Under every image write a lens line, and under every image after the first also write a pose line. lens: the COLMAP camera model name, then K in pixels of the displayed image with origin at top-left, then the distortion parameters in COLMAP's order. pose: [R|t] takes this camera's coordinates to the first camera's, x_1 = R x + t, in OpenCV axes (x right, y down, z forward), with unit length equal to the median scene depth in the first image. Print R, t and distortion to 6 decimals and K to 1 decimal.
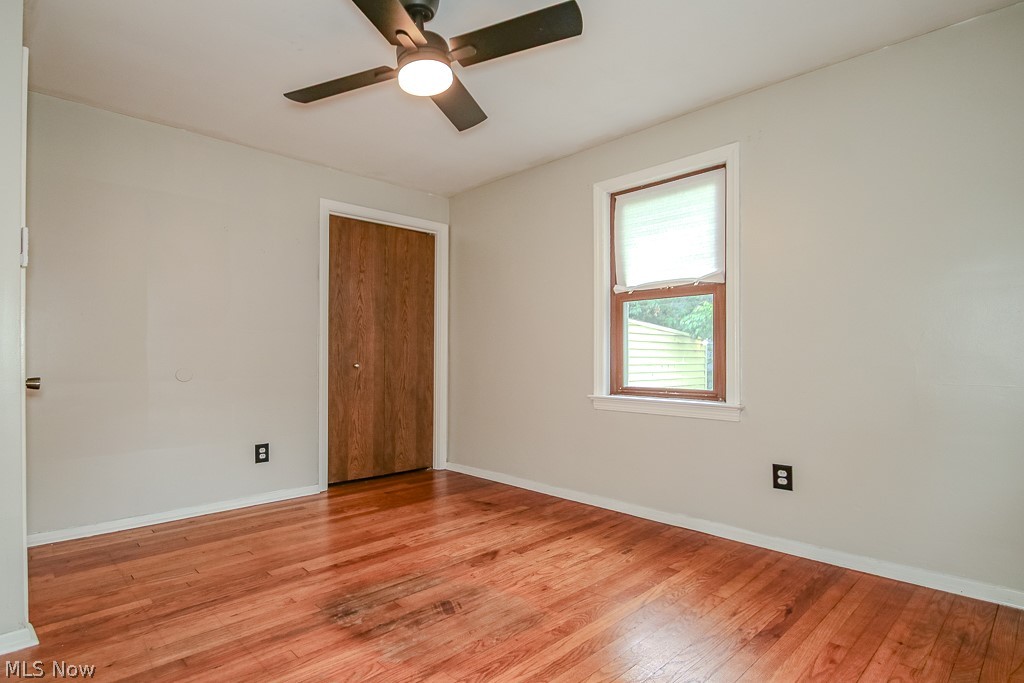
lens RADIAL K [[526.5, 0, 473.7], [0, 526.5, 357.3], [0, 0, 1]] dist [-0.004392, -0.001316]
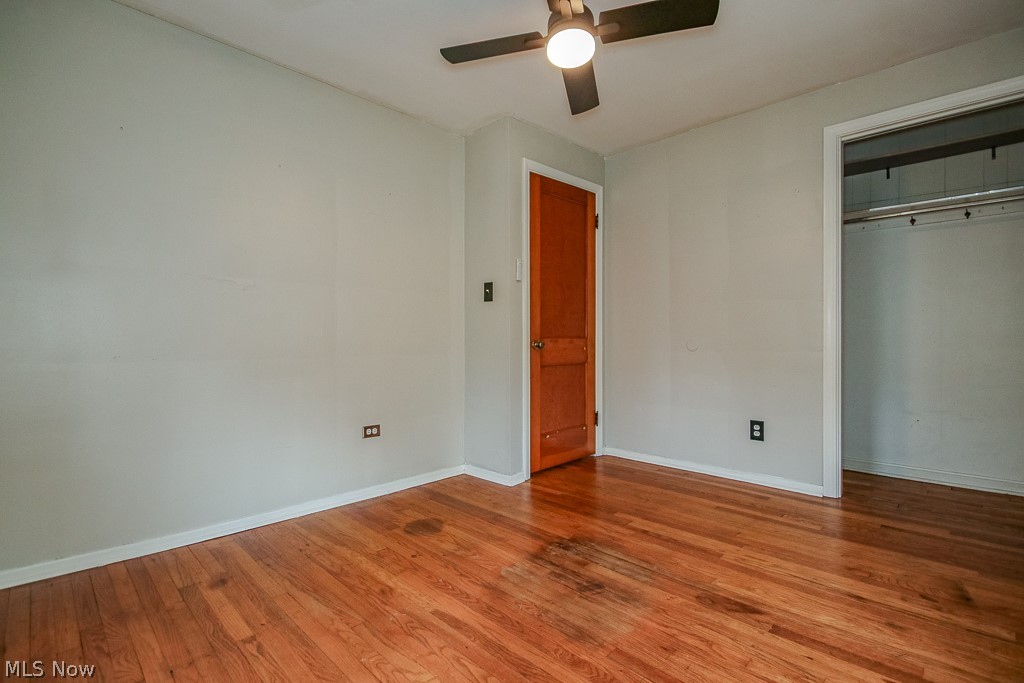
lens RADIAL K [[470.5, 0, 514.1], [0, 470.5, 337.4], [0, 0, 1]] dist [0.027962, -0.019334]
pose [[0.065790, -0.000365, -0.997833, 0.787911], [0.004633, 0.999989, -0.000060, -0.028666], [0.997823, -0.004619, 0.065791, 0.685677]]
